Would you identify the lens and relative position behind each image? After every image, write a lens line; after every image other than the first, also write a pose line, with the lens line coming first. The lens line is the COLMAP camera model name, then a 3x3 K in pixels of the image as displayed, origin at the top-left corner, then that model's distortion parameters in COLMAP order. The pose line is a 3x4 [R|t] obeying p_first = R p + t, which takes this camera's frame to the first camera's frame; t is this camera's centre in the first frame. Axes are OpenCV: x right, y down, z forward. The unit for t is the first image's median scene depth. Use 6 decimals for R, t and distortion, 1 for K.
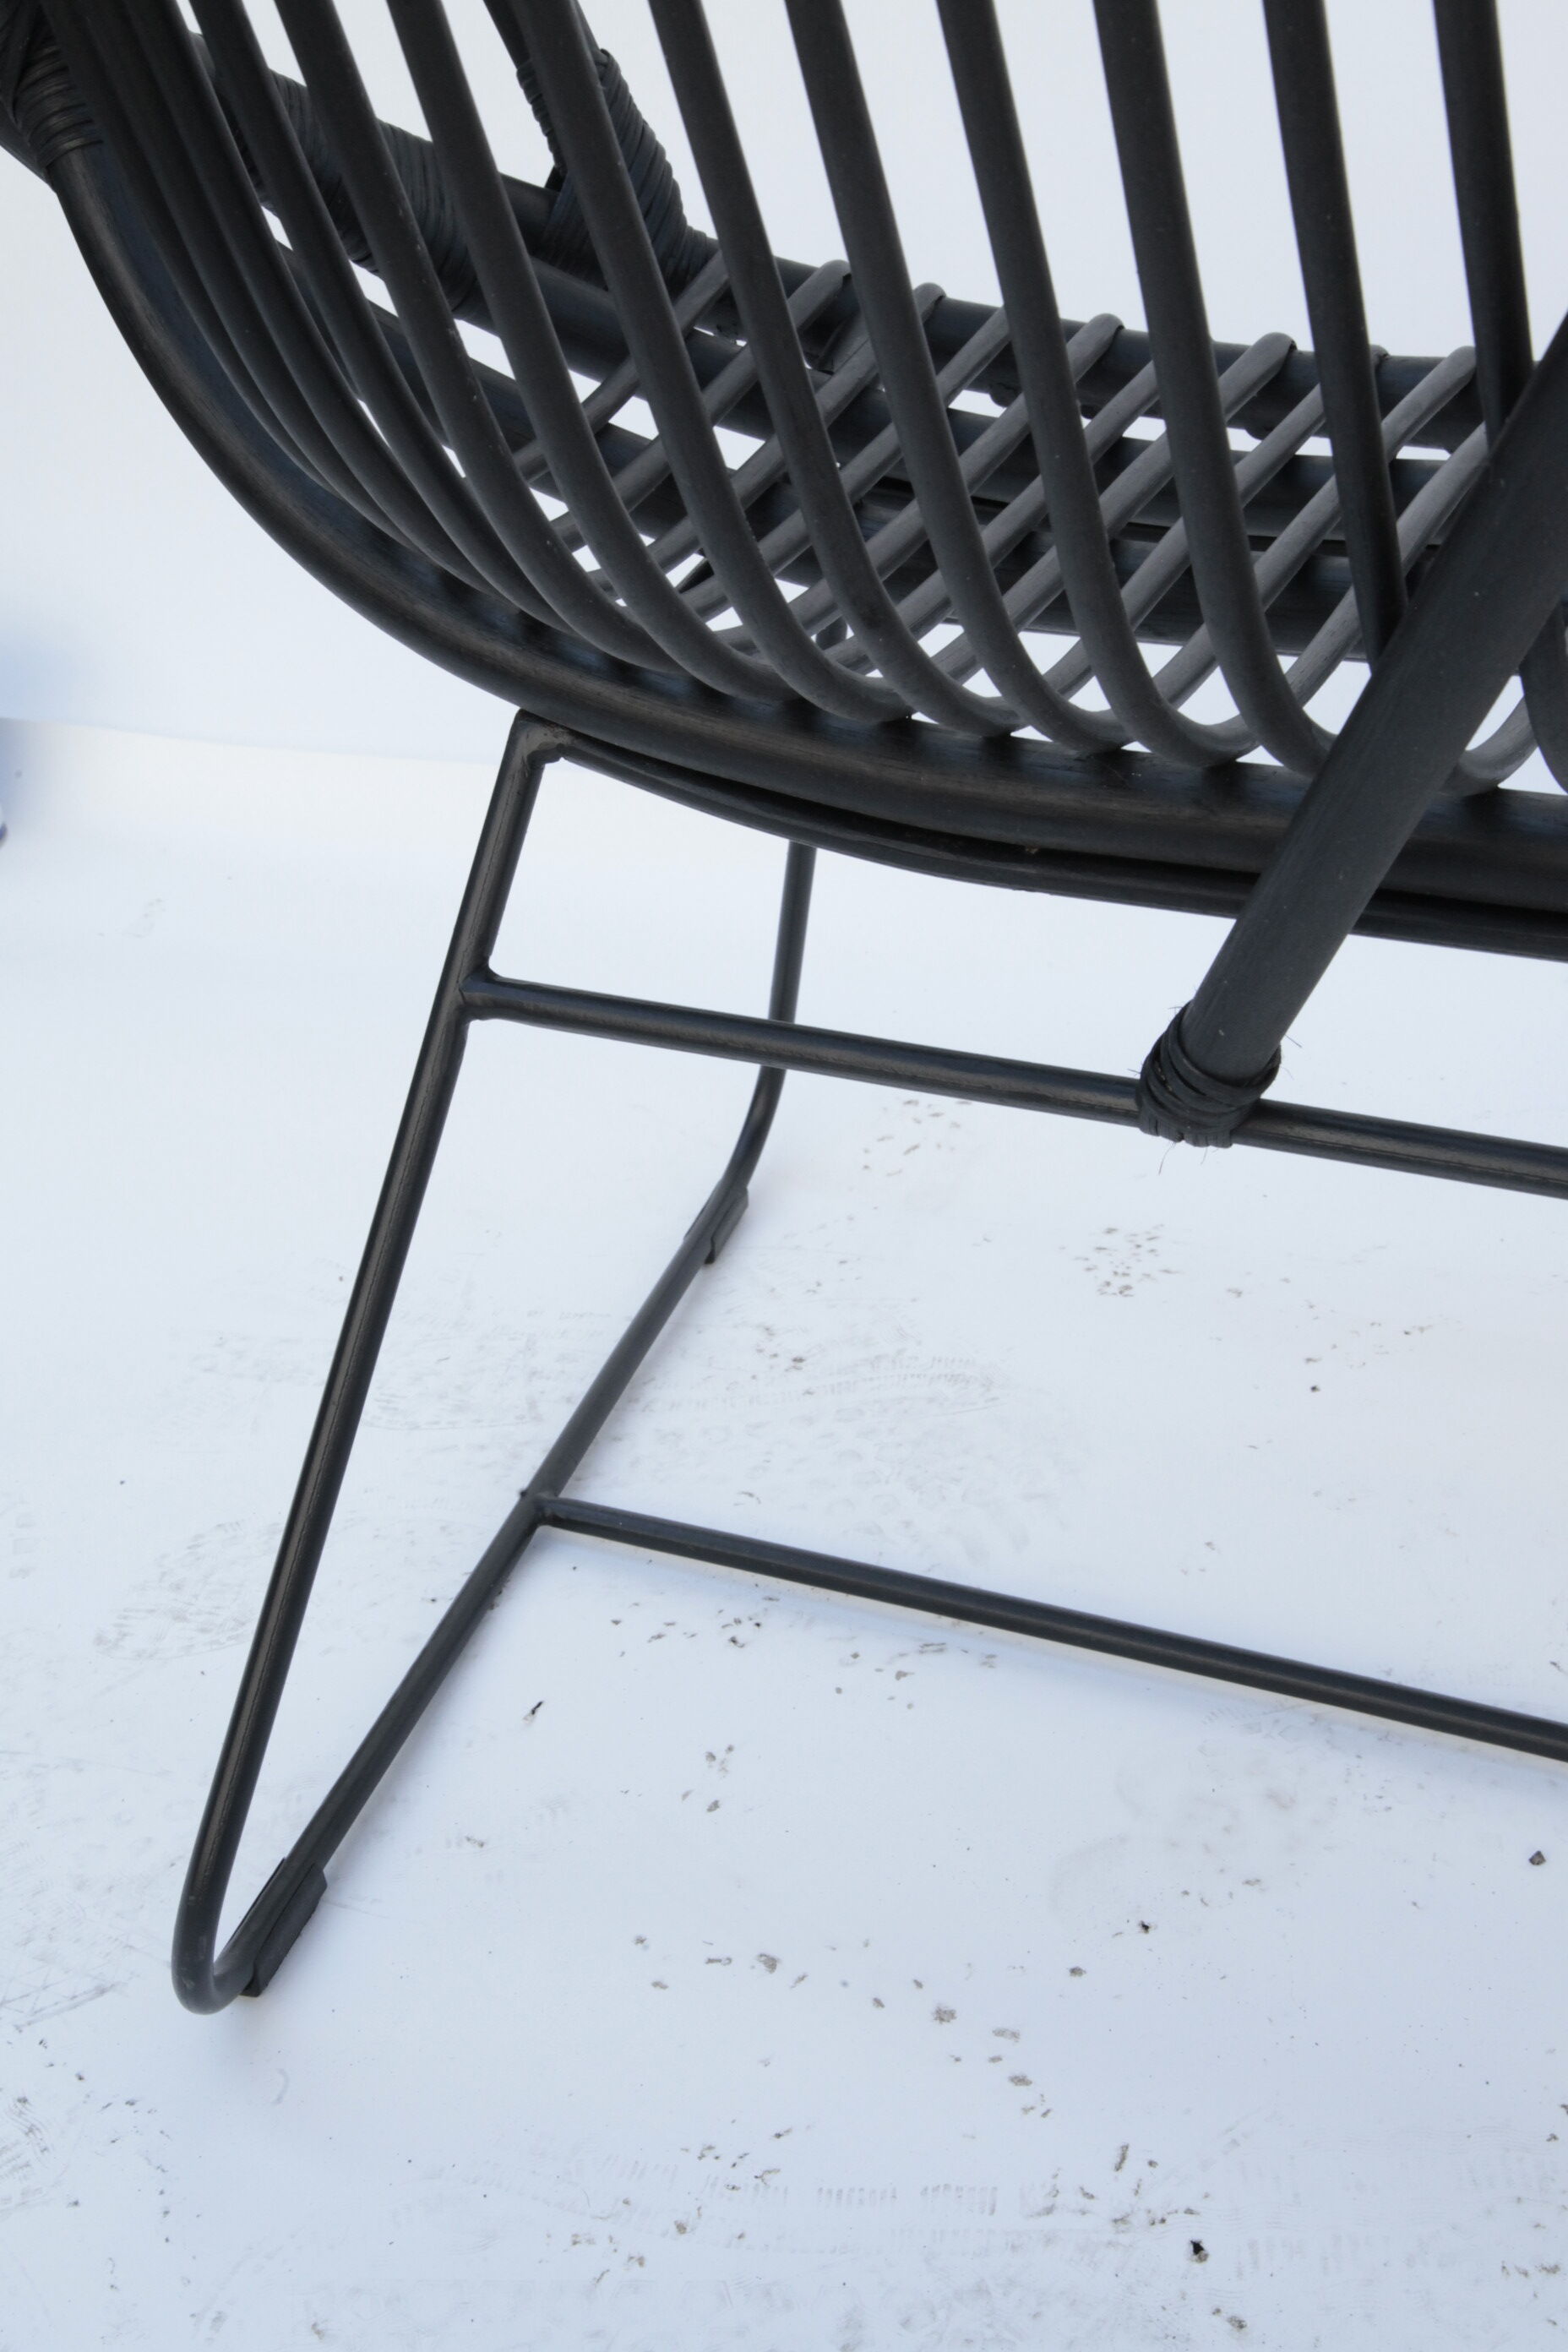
lens RADIAL K [[3075.2, 0, 774.7], [0, 3075.2, 1179.3], [0, 0, 1]] dist [0.088957, 0.000000]
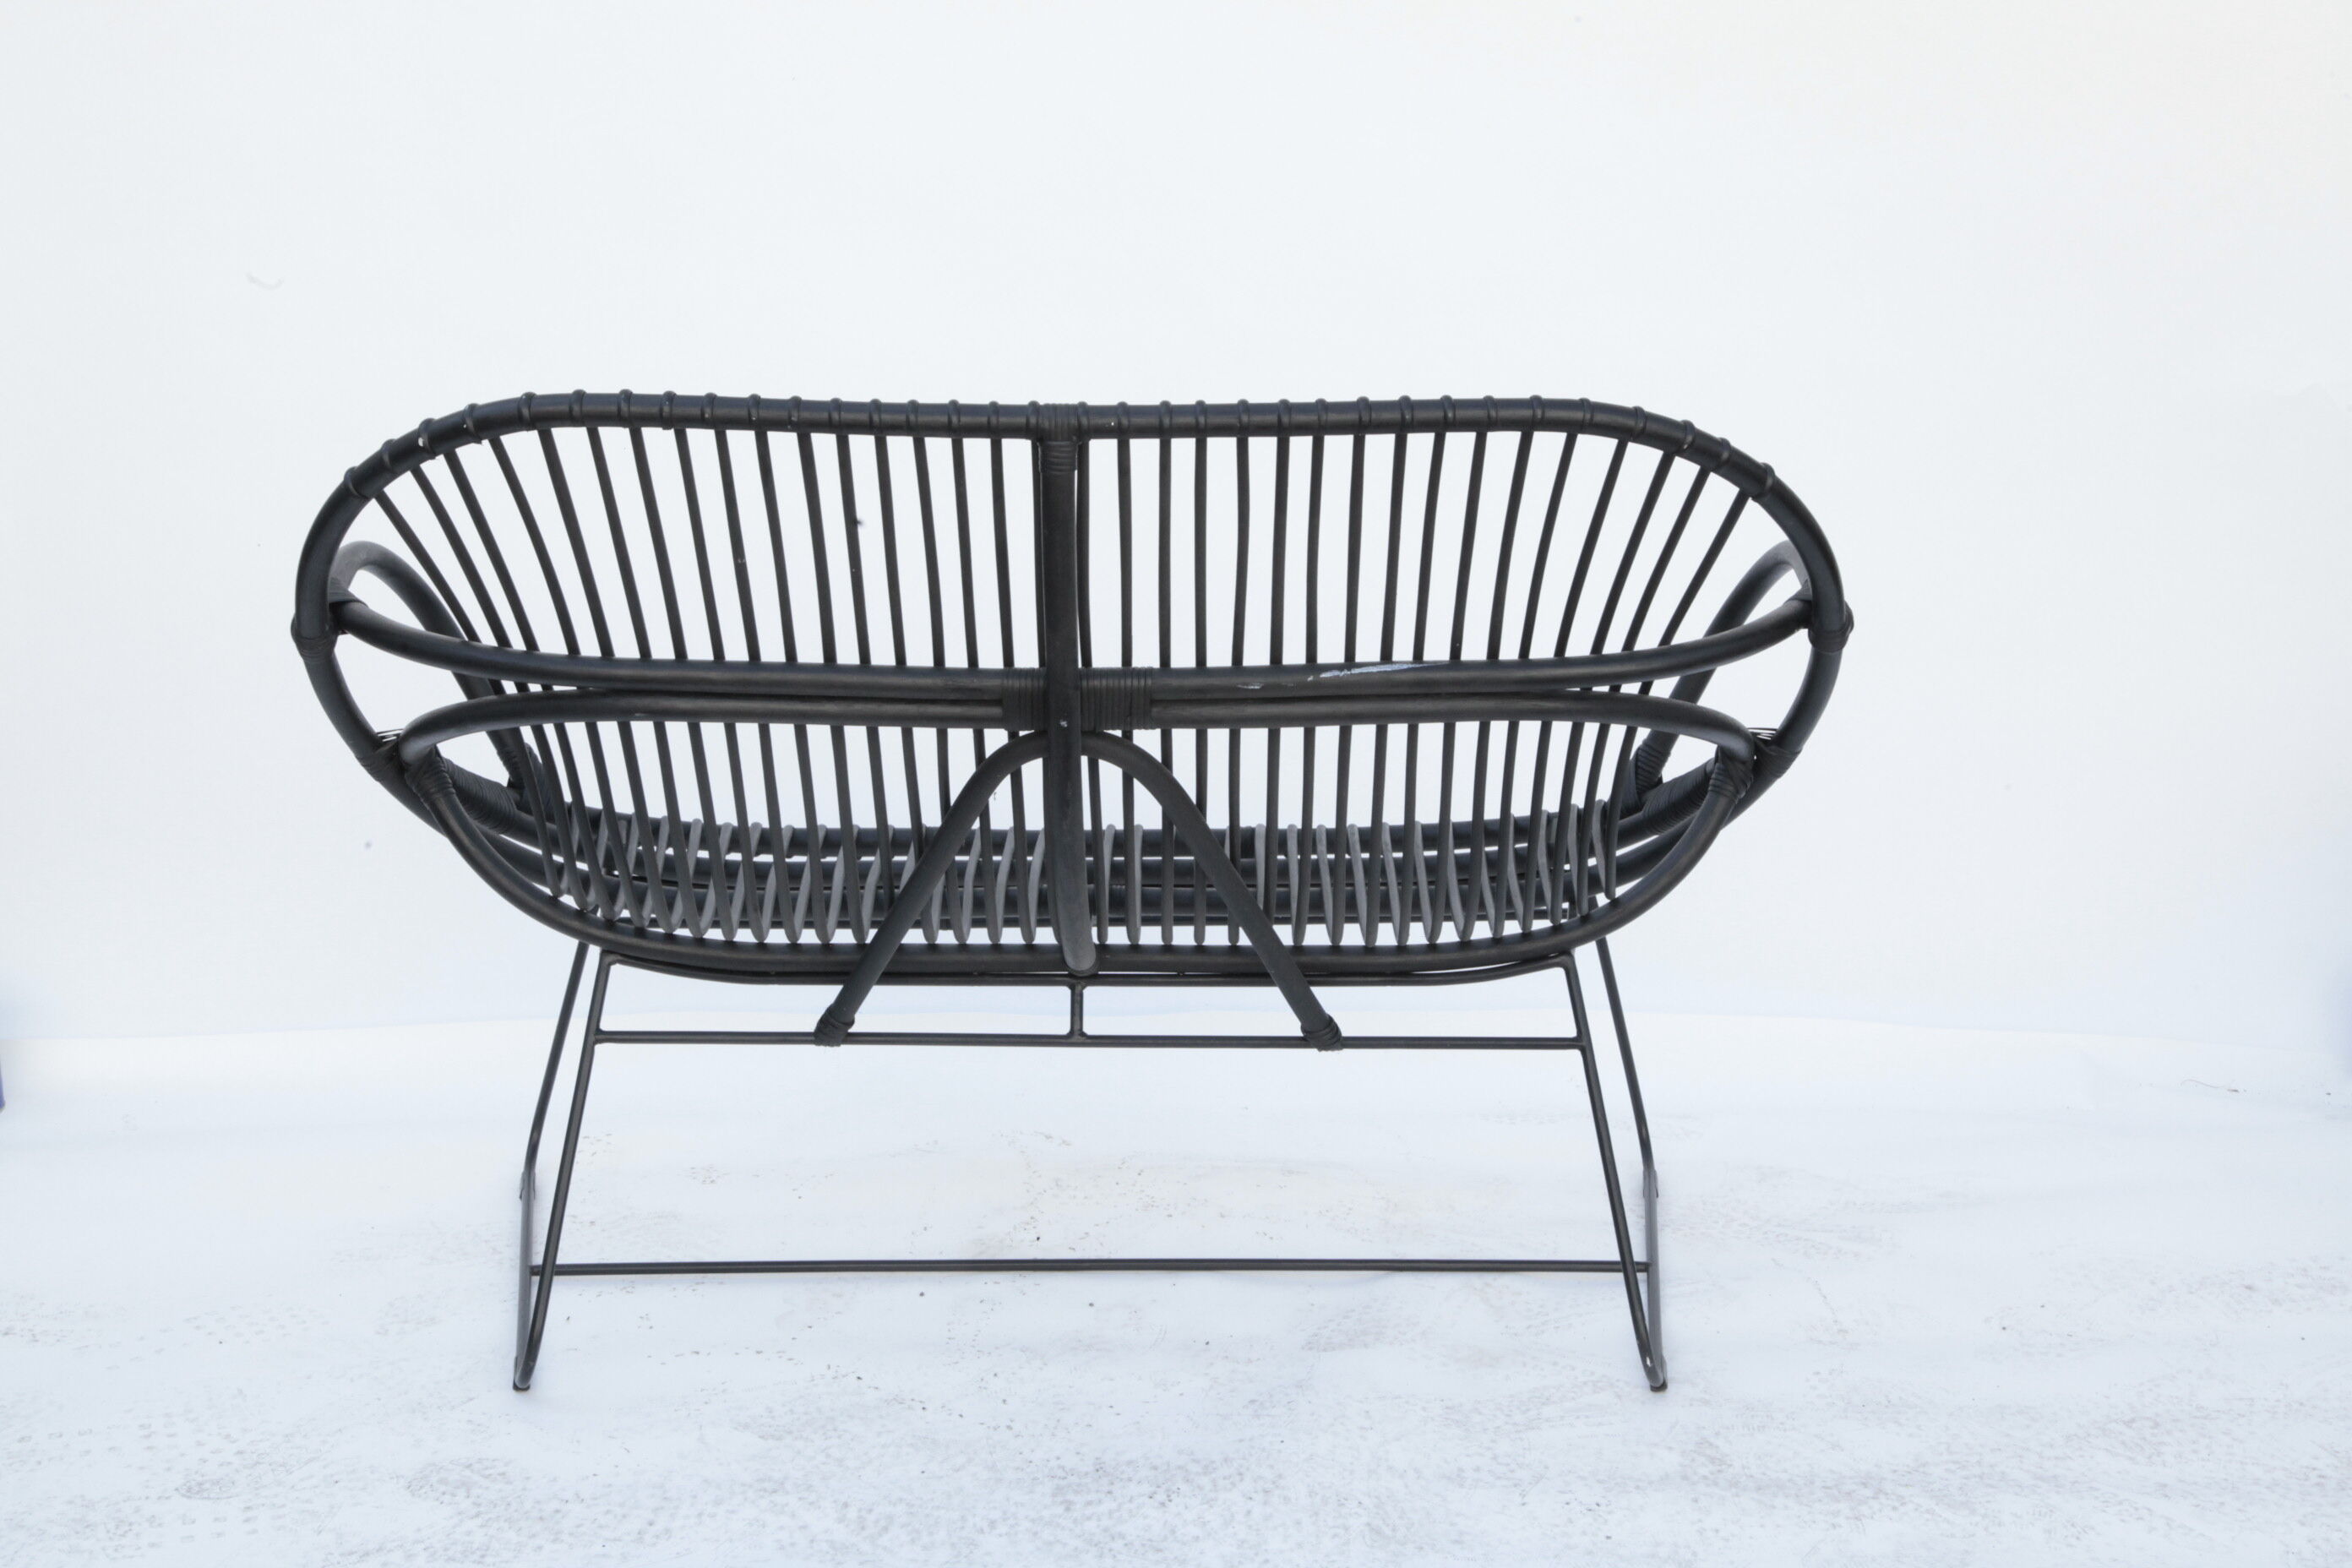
lens RADIAL K [[3718.9, 0, 1177.8], [0, 3718.9, 789.9], [0, 0, 1]] dist [0.179535, 0.000000]
pose [[0.889813, -0.049610, 0.453620, -1.339417], [0.156441, 0.966995, -0.201116, 0.582586], [-0.428671, 0.249920, 0.868206, -2.781457]]
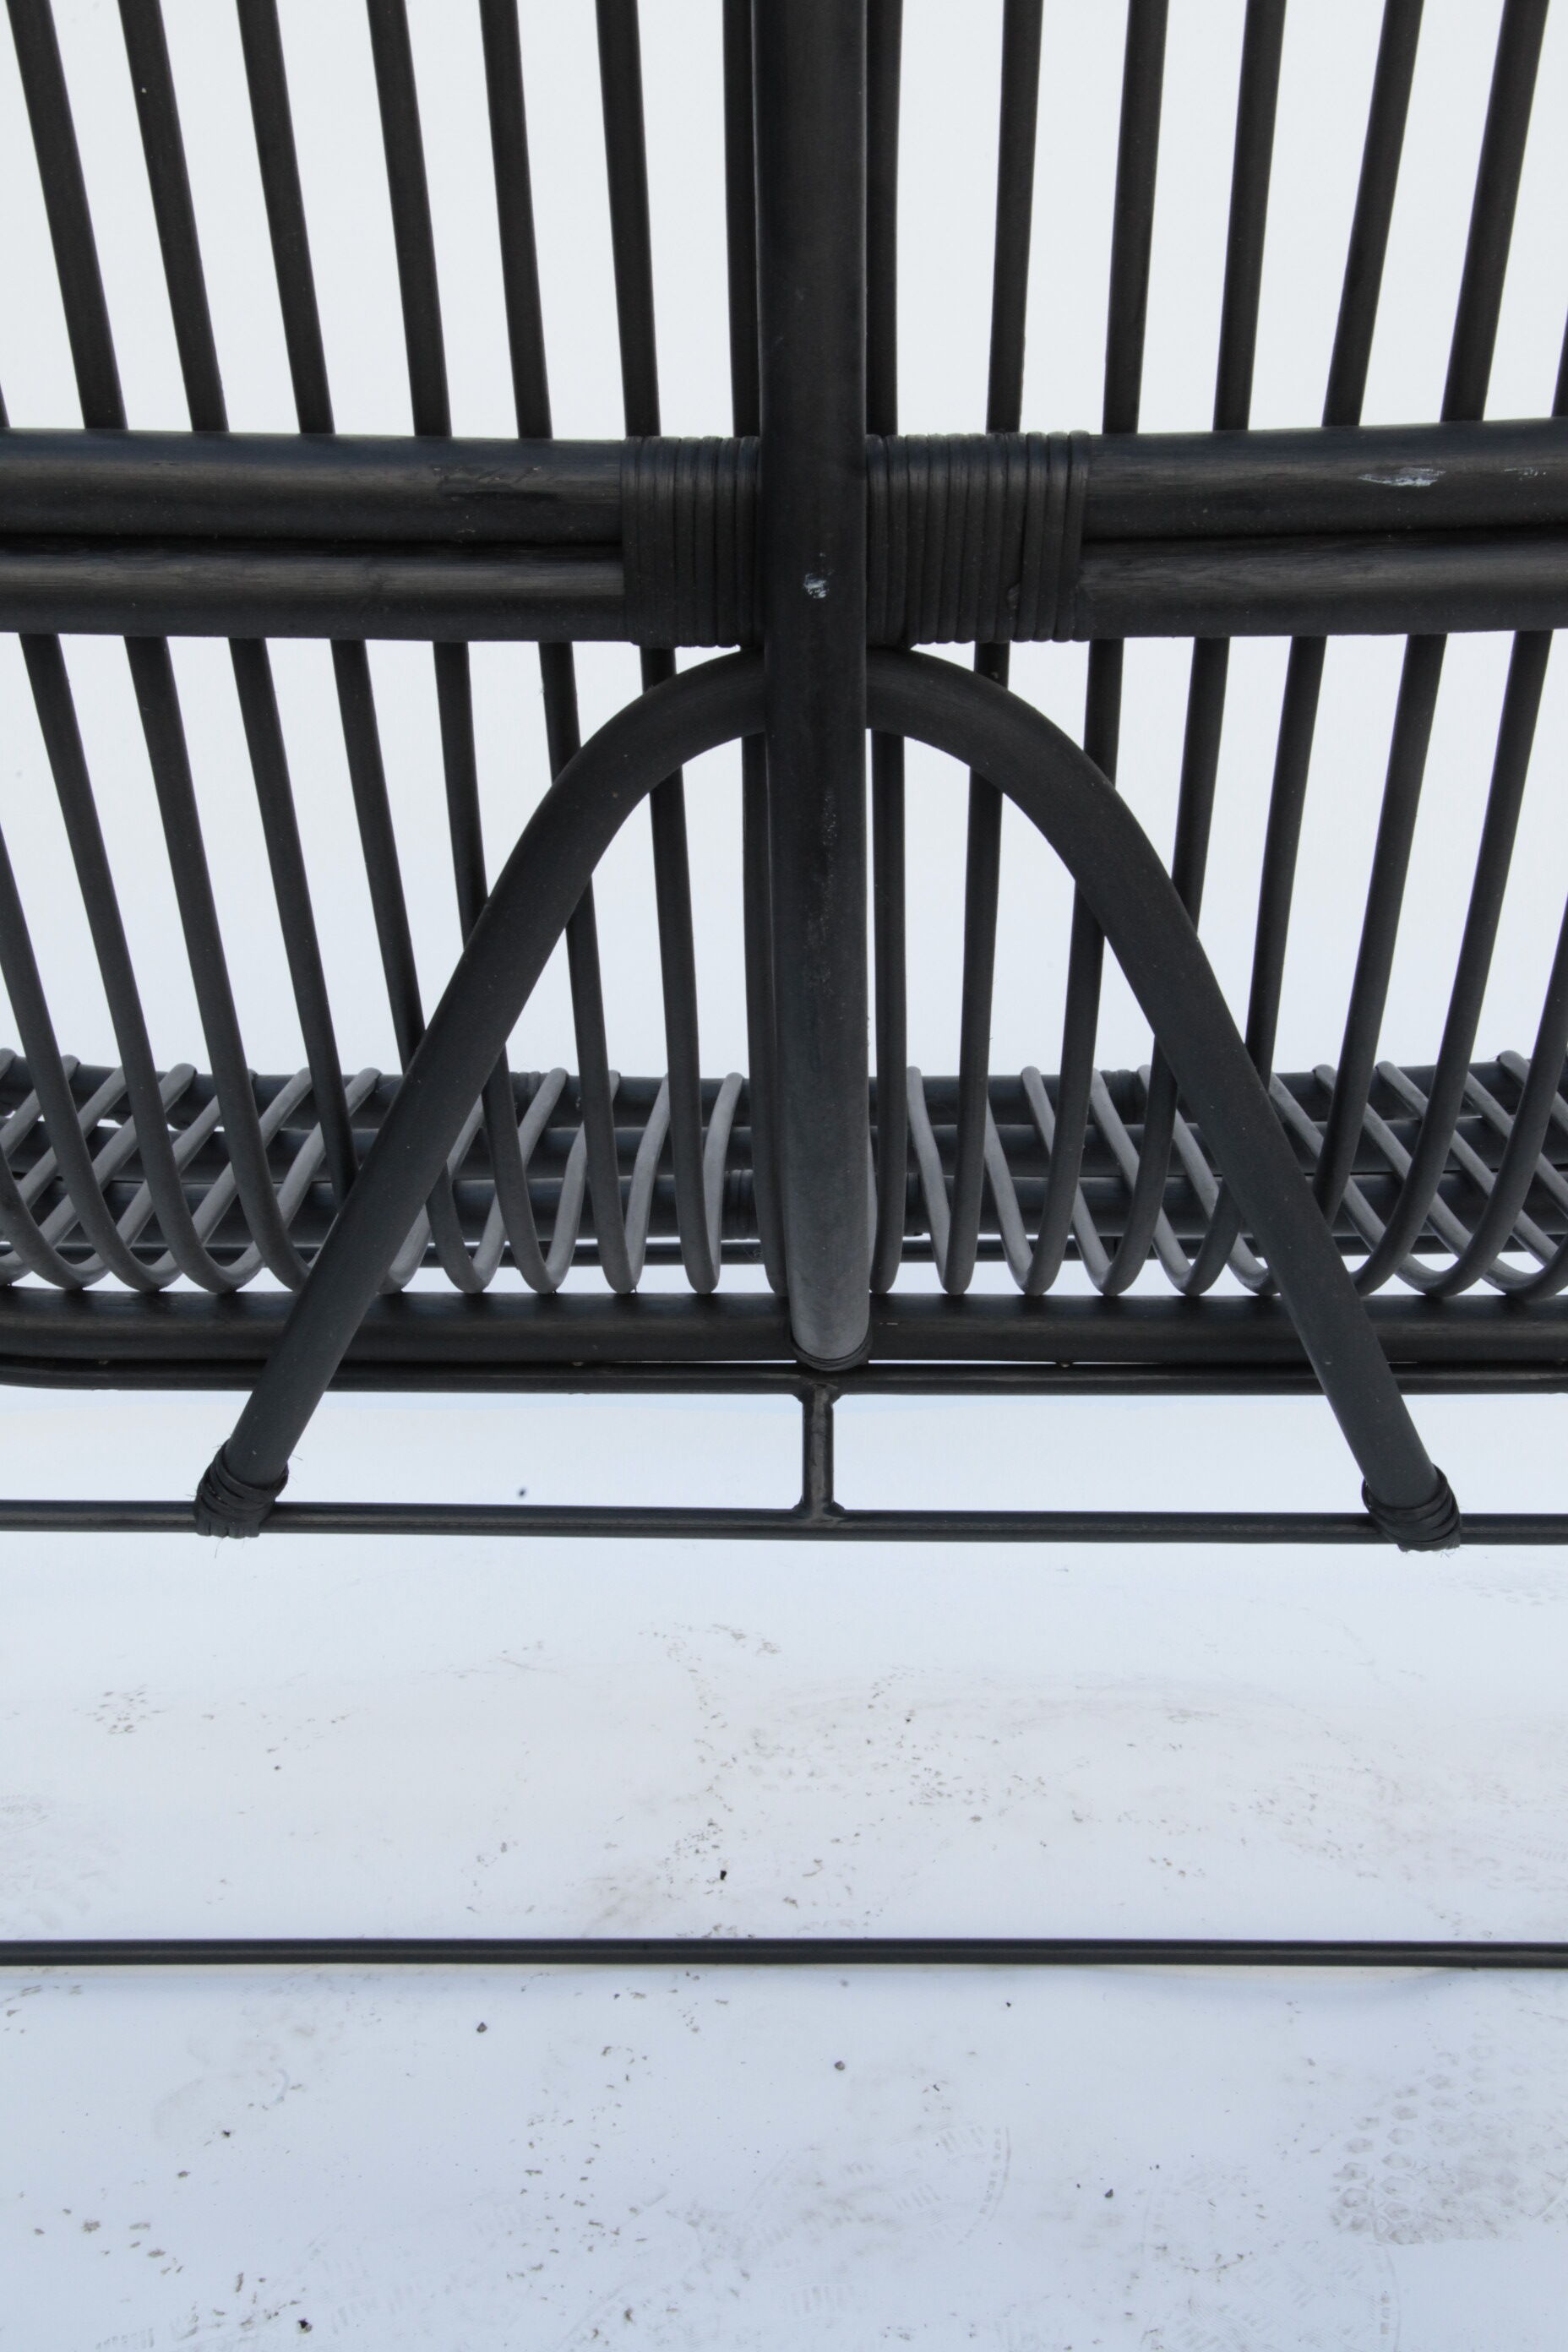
lens RADIAL K [[2410.2, 0, 769.0], [0, 2410.2, 1154.3], [0, 0, 1]] dist [-0.036034, 0.000000]
pose [[0.895199, -0.039975, 0.443870, -0.134159], [0.155447, 0.961428, -0.226919, 0.106048], [-0.417678, 0.272136, 0.866884, -0.180437]]
